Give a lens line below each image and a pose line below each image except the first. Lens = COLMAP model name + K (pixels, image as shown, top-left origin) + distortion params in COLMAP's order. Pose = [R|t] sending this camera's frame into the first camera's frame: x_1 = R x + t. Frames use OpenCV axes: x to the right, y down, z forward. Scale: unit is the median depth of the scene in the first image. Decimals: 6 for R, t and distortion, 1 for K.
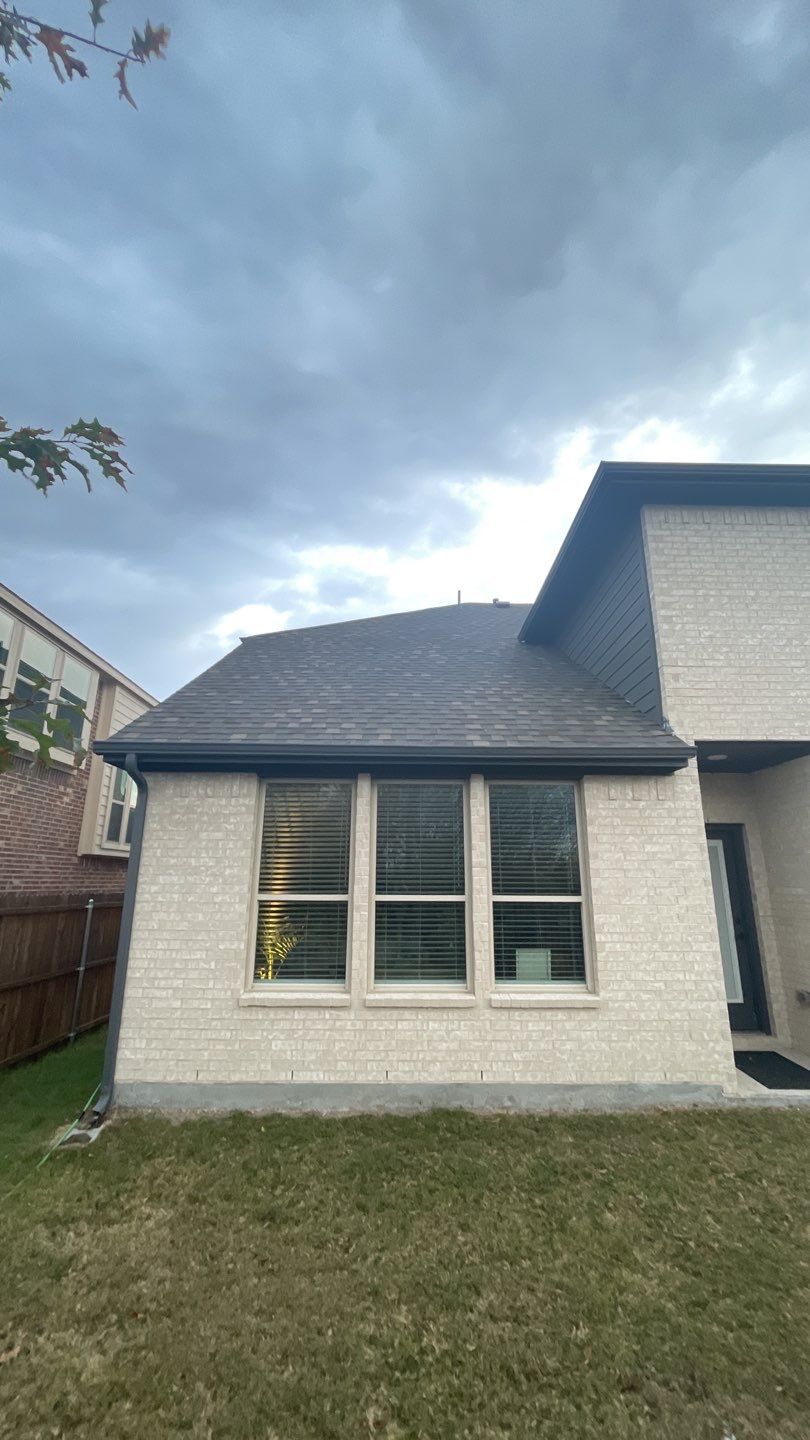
lens RADIAL K [[572.7, 0, 405.2], [0, 572.7, 715.0], [0, 0, 1]] dist [-0.013270, -0.000095]
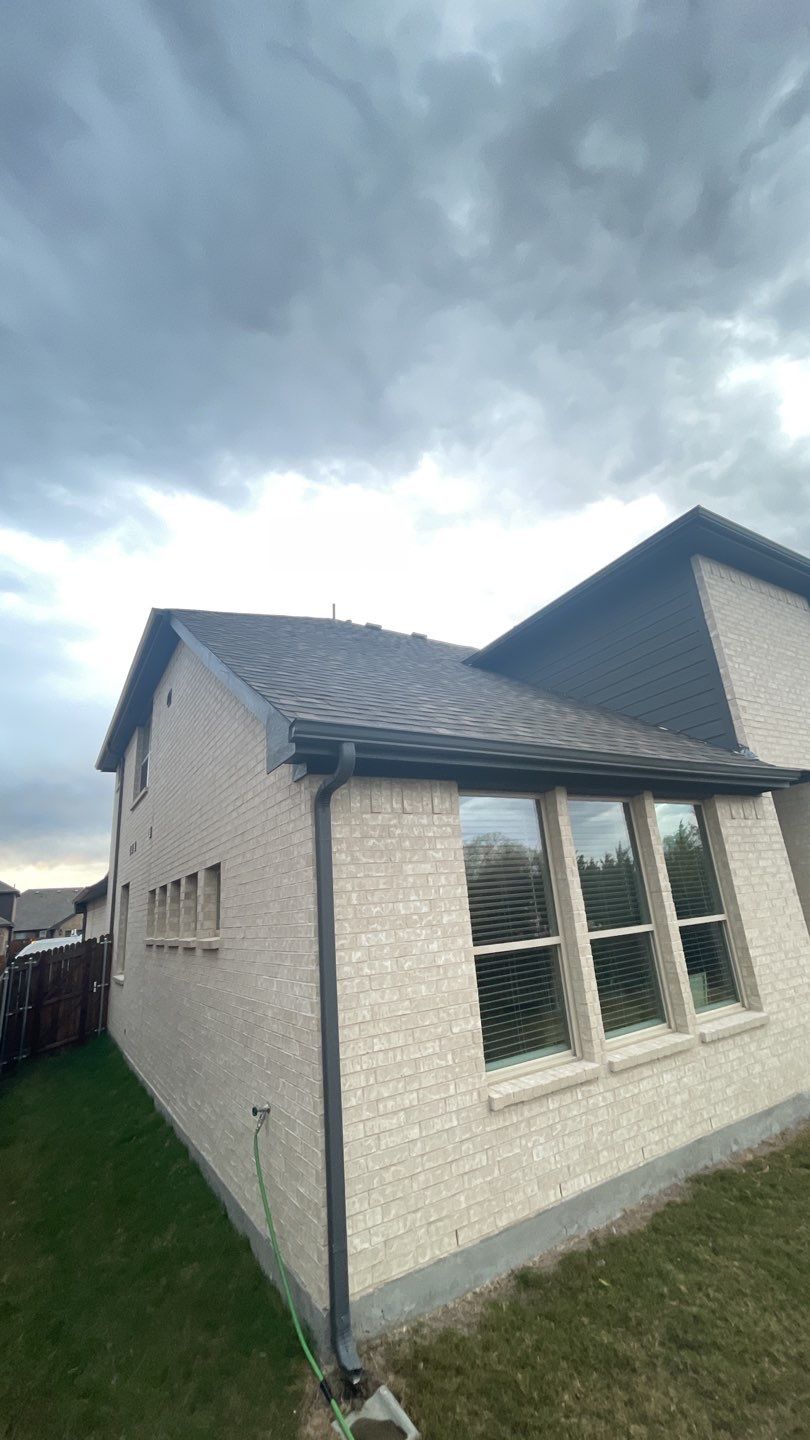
lens RADIAL K [[586.1, 0, 403.8], [0, 586.1, 717.0], [0, 0, 1]] dist [-0.003855, 0.000115]
pose [[0.855430, 0.090530, 0.509945, -0.747002], [-0.056921, 0.995074, -0.081170, 0.087613], [-0.514781, 0.040409, 0.856369, 0.396170]]
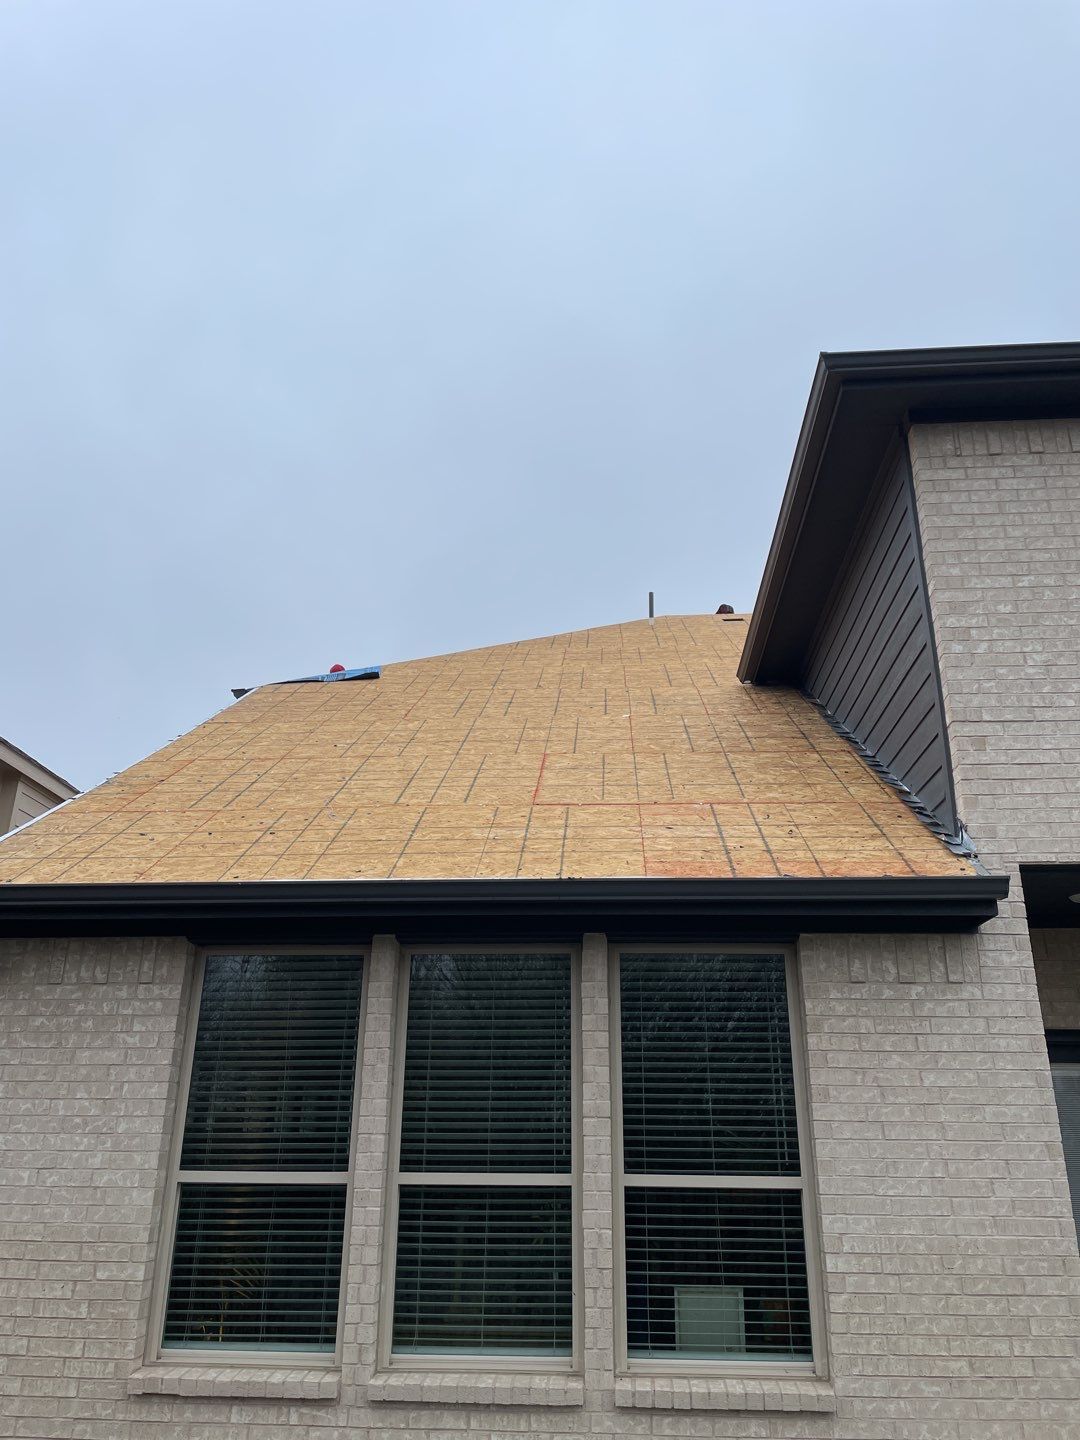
lens RADIAL K [[1061.8, 0, 541.5], [0, 1061.8, 709.4], [0, 0, 1]] dist [0.022298, -0.035481]
pose [[0.997274, -0.025916, -0.069088, 0.157566], [0.018363, 0.994002, -0.107805, 0.001656], [0.071467, 0.106242, 0.991769, 0.000787]]
